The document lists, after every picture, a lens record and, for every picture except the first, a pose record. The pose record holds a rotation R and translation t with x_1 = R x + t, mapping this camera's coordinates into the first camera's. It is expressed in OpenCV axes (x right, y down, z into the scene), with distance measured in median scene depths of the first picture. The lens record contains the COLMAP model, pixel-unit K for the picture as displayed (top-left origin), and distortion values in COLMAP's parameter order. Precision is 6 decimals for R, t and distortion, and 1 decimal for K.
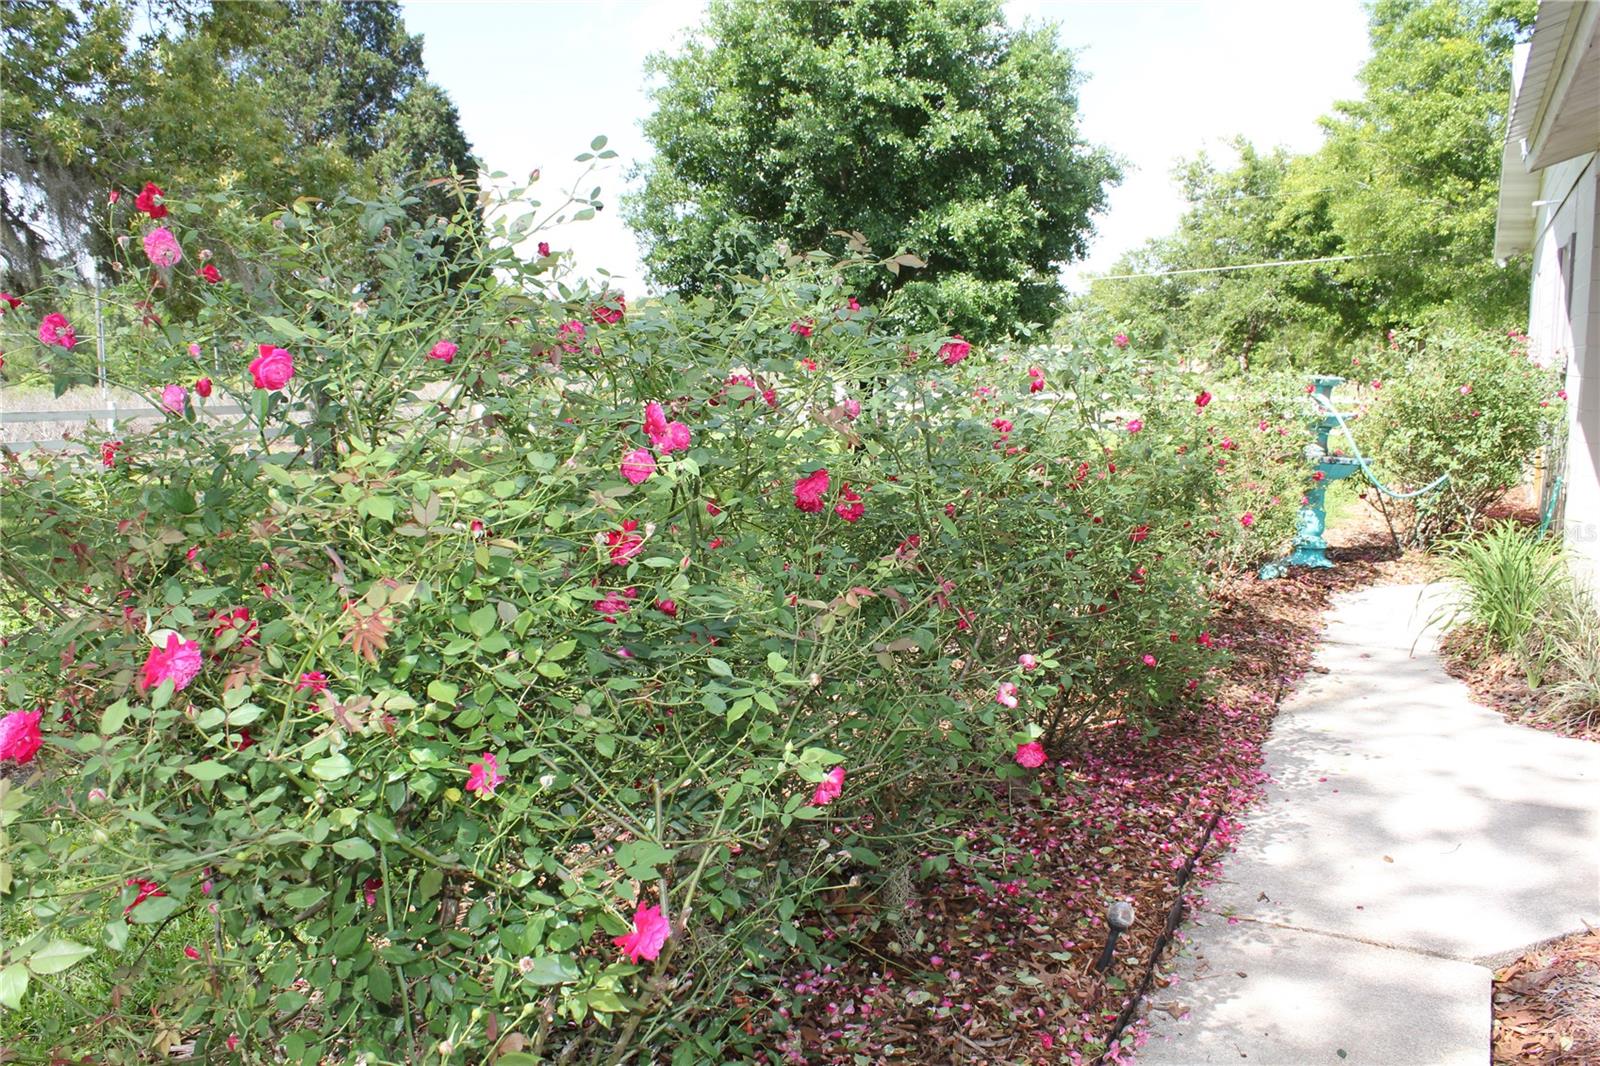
lens RADIAL K [[1345.1, 0, 799.8], [0, 1345.1, 544.0], [0, 0, 1]] dist [-0.170562, 0.160479]
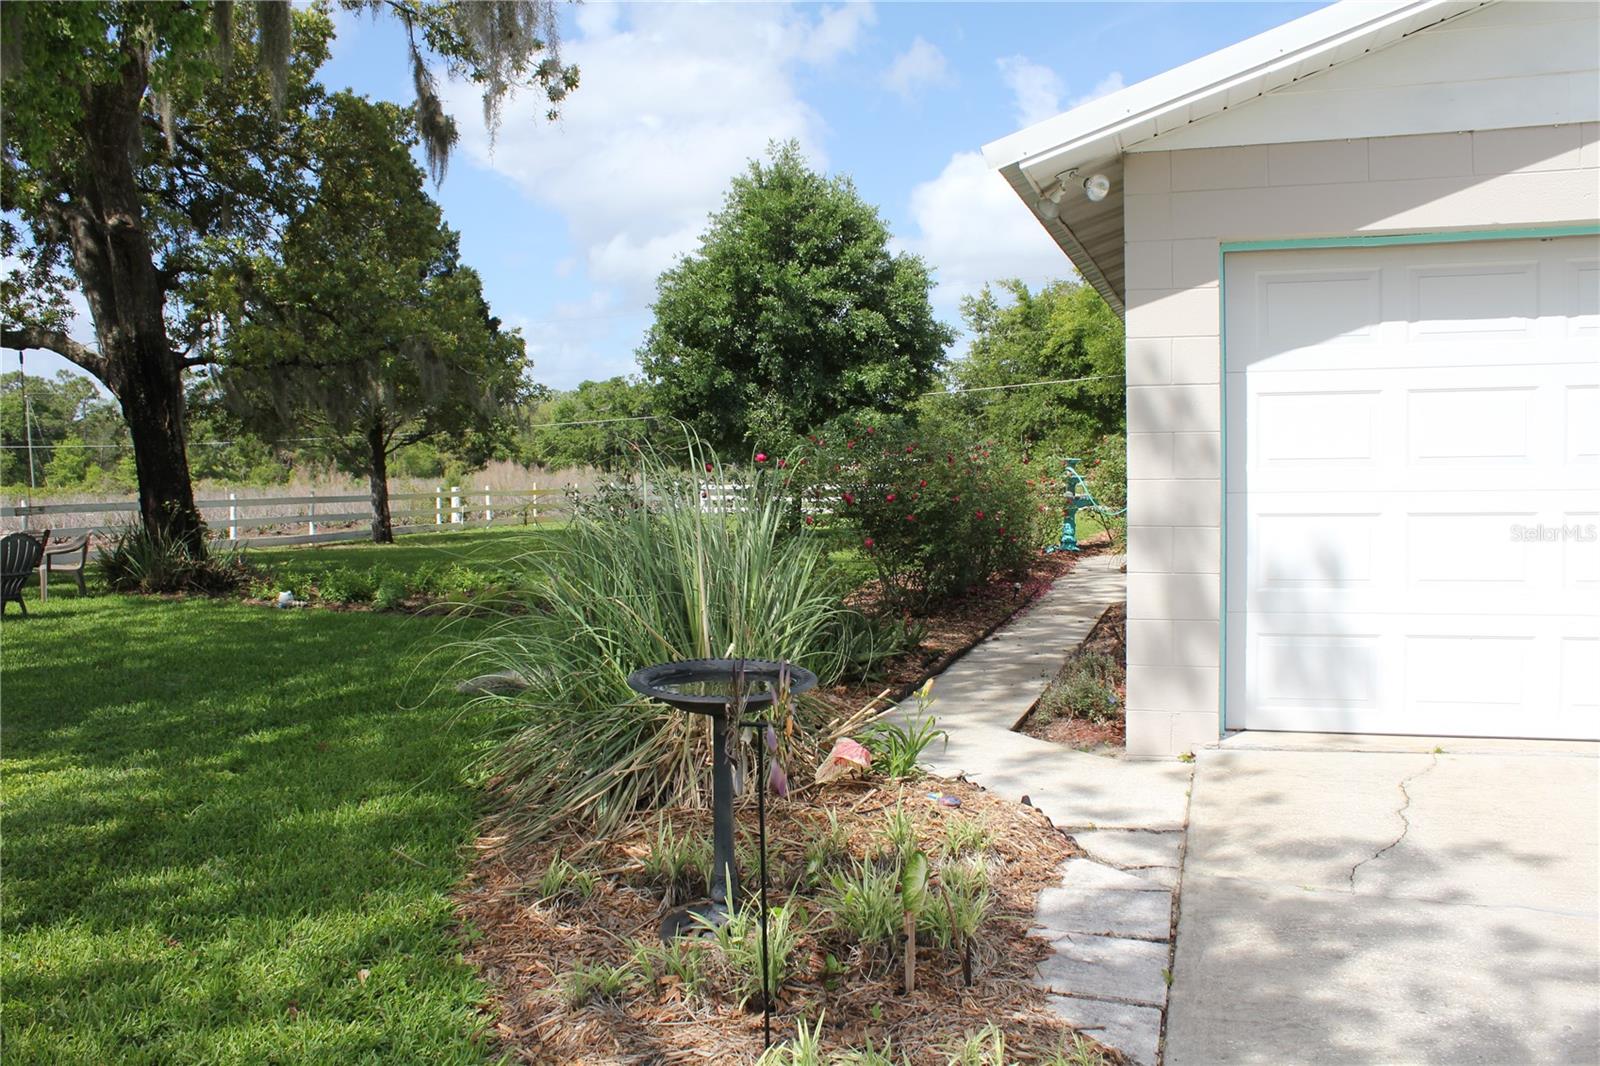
lens RADIAL K [[1345.1, 0, 799.8], [0, 1345.1, 544.0], [0, 0, 1]] dist [-0.170562, 0.160479]
pose [[0.987345, -0.021984, 0.157055, -0.210929], [0.034100, 0.996610, -0.074873, 0.090304], [-0.154876, 0.079281, 0.984748, -0.586601]]
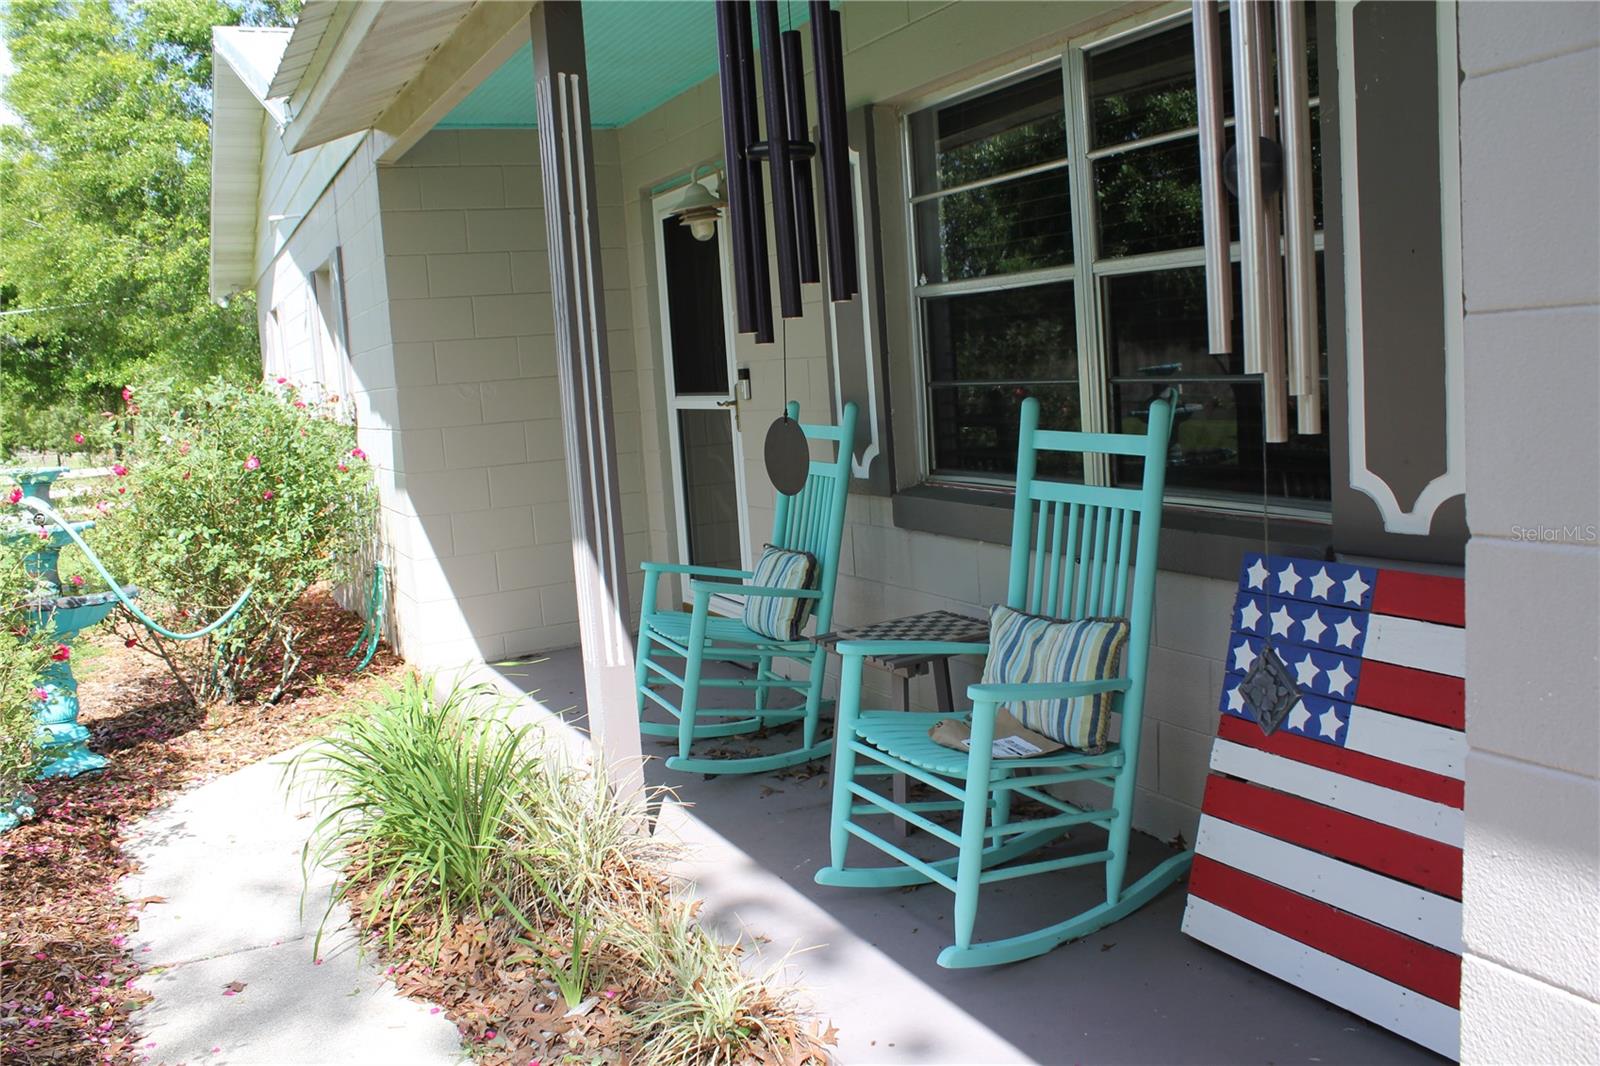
lens RADIAL K [[1345.1, 0, 799.8], [0, 1345.1, 544.0], [0, 0, 1]] dist [-0.170562, 0.160479]
pose [[0.600577, -0.141489, 0.786949, 0.088114], [0.176709, 0.983369, 0.041945, -0.036061], [-0.779796, 0.113870, 0.615591, 0.230840]]
